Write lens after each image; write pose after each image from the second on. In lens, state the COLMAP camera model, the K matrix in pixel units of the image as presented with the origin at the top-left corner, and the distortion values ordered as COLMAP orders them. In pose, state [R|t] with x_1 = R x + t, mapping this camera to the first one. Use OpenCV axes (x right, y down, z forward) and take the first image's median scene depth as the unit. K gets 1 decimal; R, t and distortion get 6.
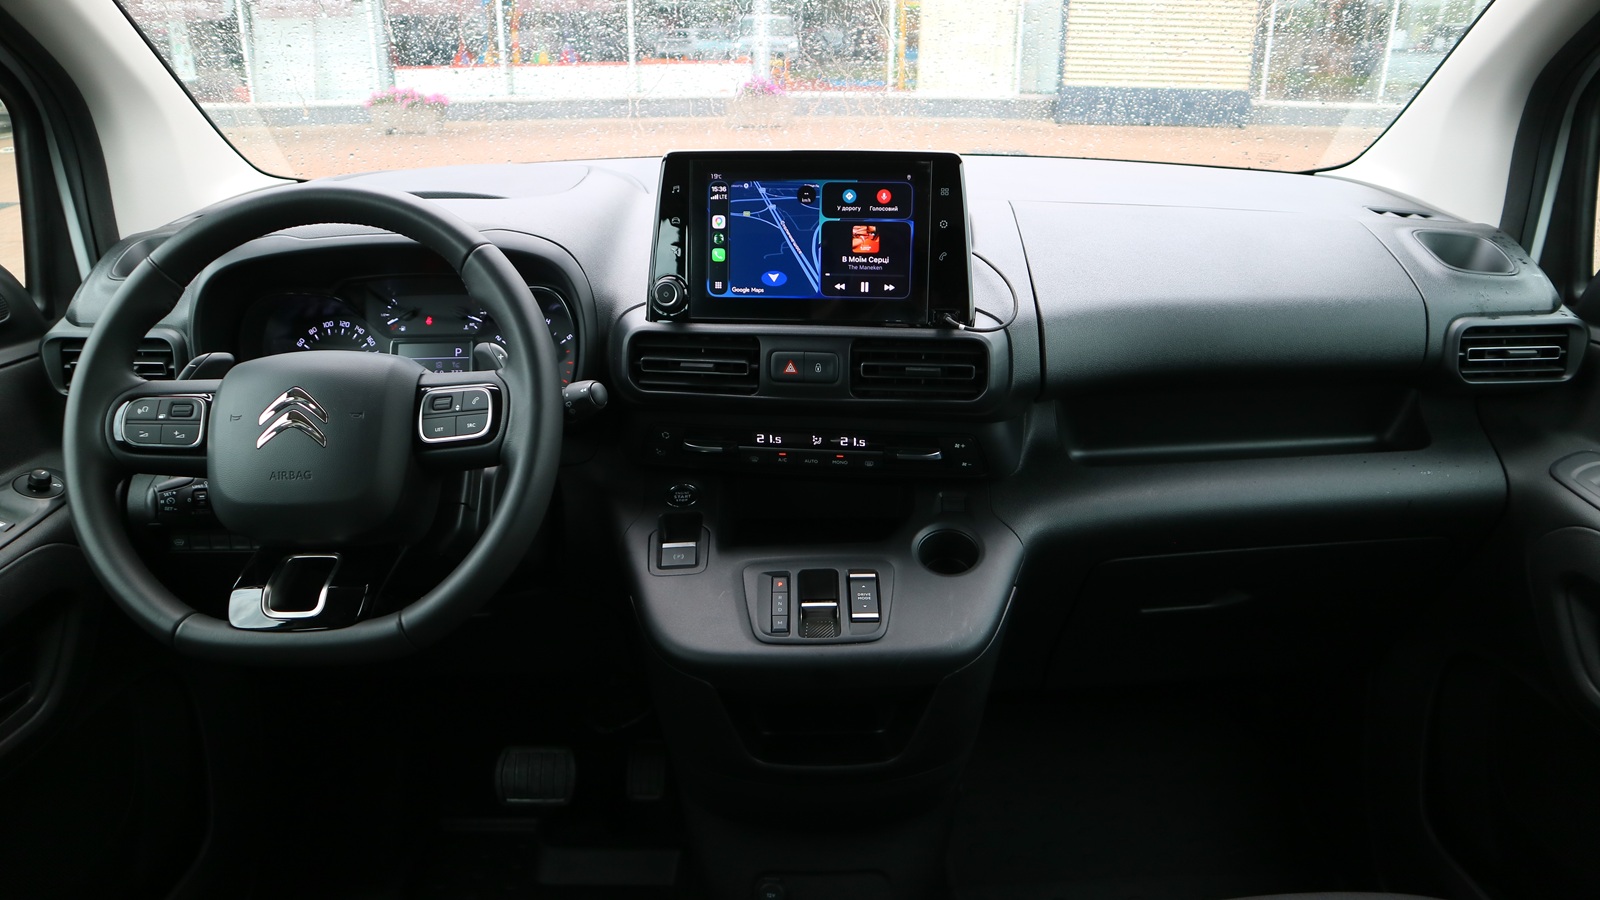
lens RADIAL K [[1132.3, 0, 796.5], [0, 1132.3, 433.0], [0, 0, 1]] dist [-0.113887, 0.074669]
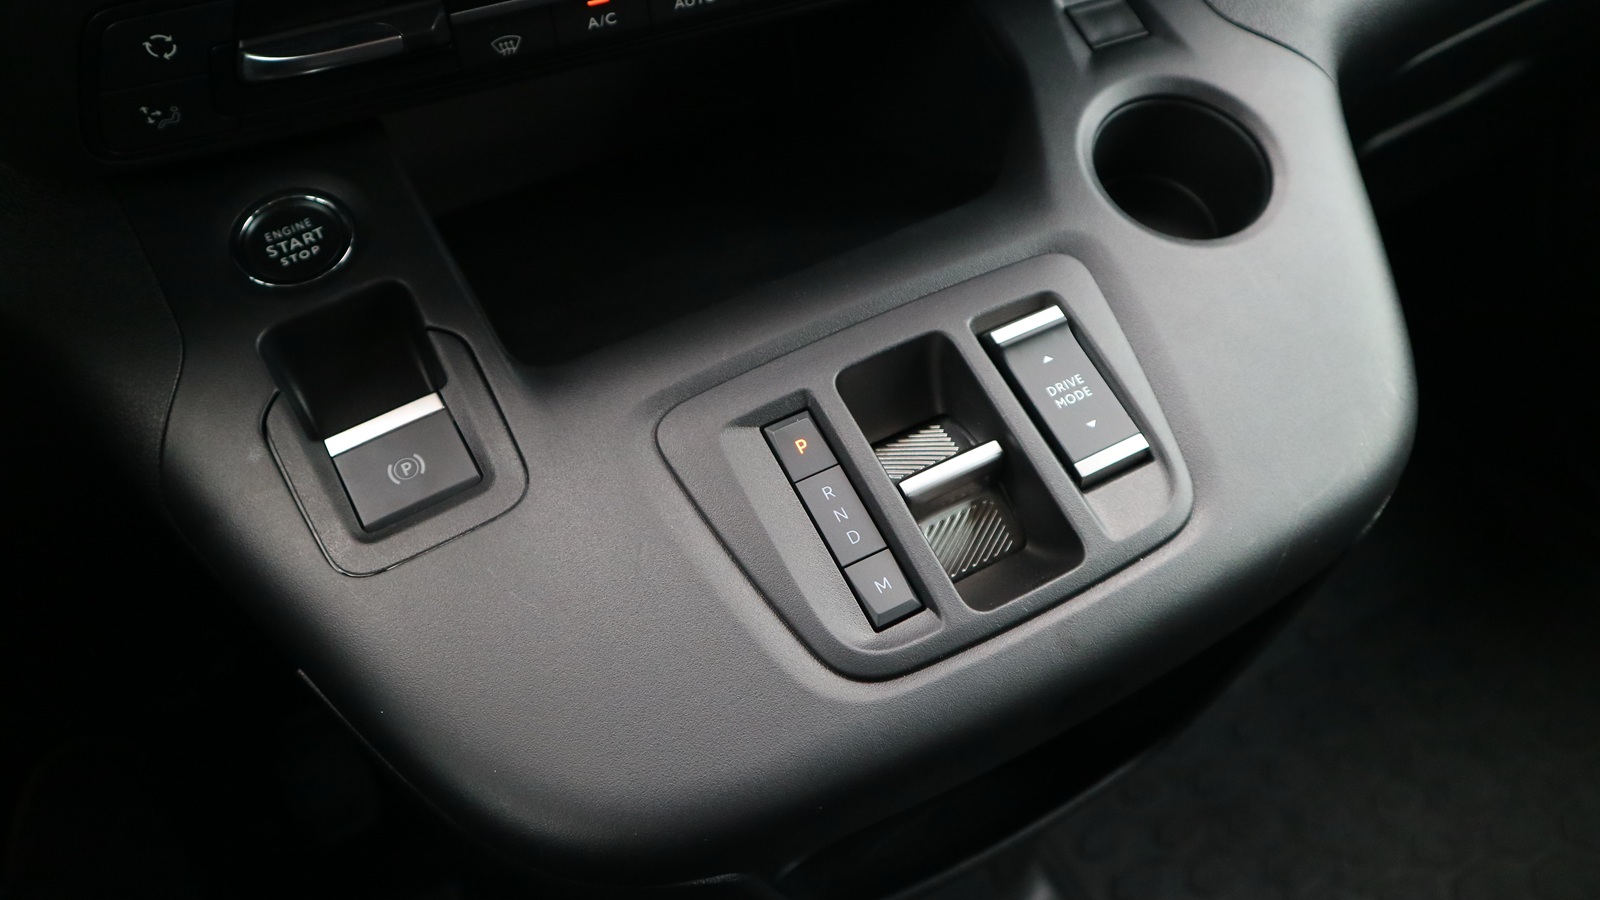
lens RADIAL K [[1337.7, 0, 766.5], [0, 1337.7, 439.3], [0, 0, 1]] dist [-0.013694, 0.013442]
pose [[0.880065, -0.361641, 0.307736, -0.130222], [0.227889, 0.890218, 0.394435, -0.007232], [-0.416596, -0.276999, 0.865863, 0.707163]]
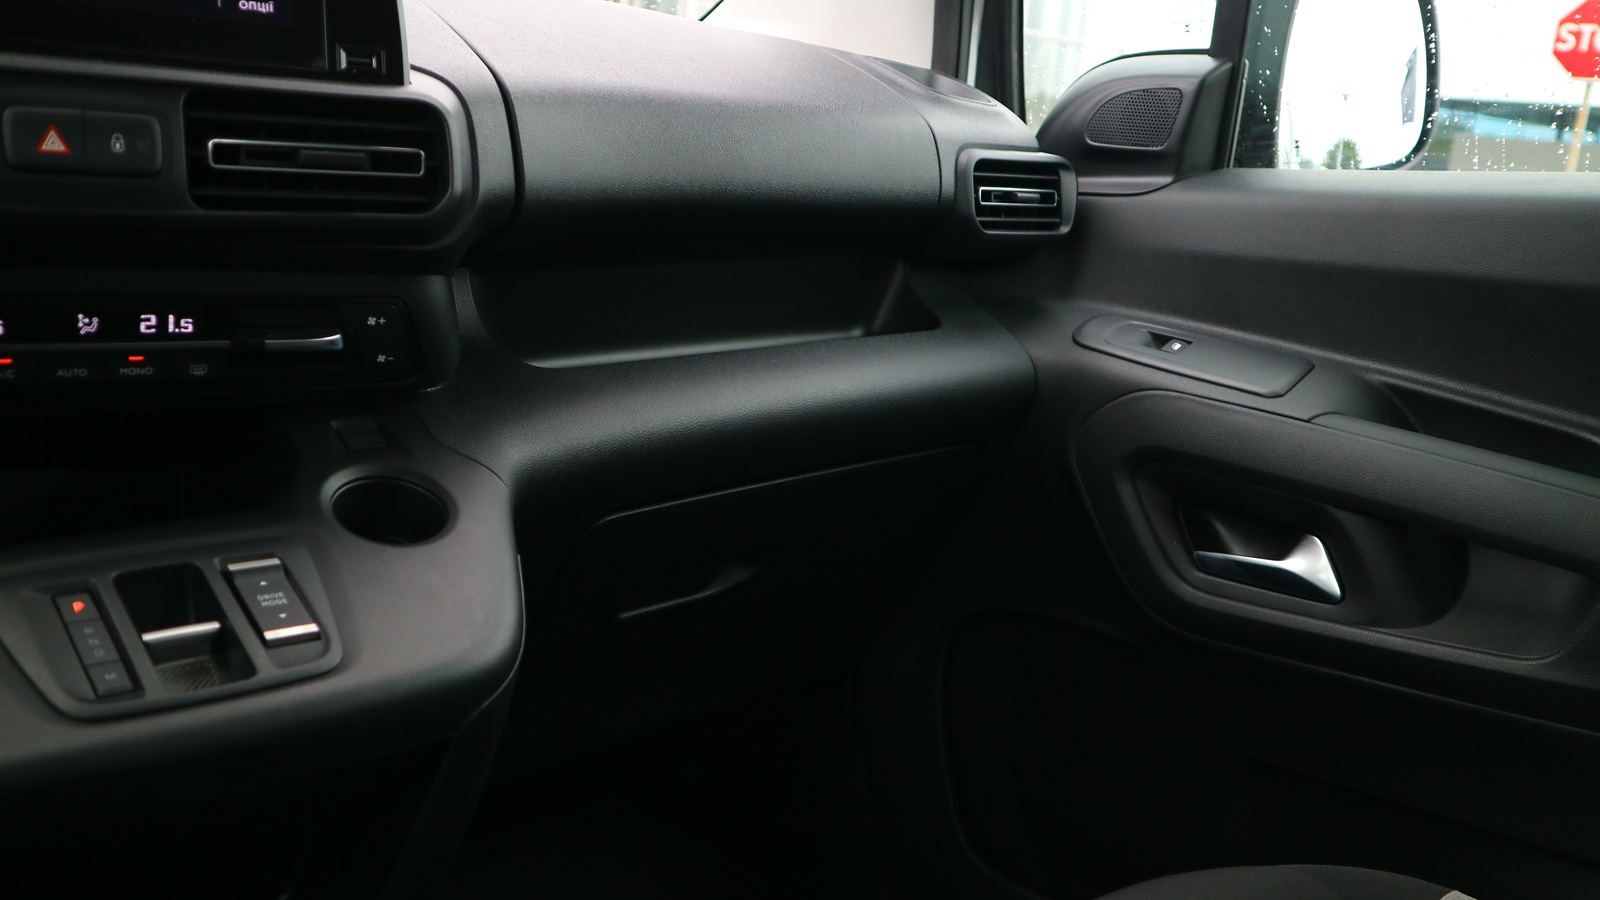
lens RADIAL K [[1444.1, 0, 790.1], [0, 1444.1, 433.8], [0, 0, 1]] dist [-0.022024, 0.028875]
pose [[0.741905, -0.068391, 0.667008, -0.184676], [0.146376, 0.987311, -0.061580, 0.143867], [-0.654332, 0.143320, 0.742502, 0.374571]]
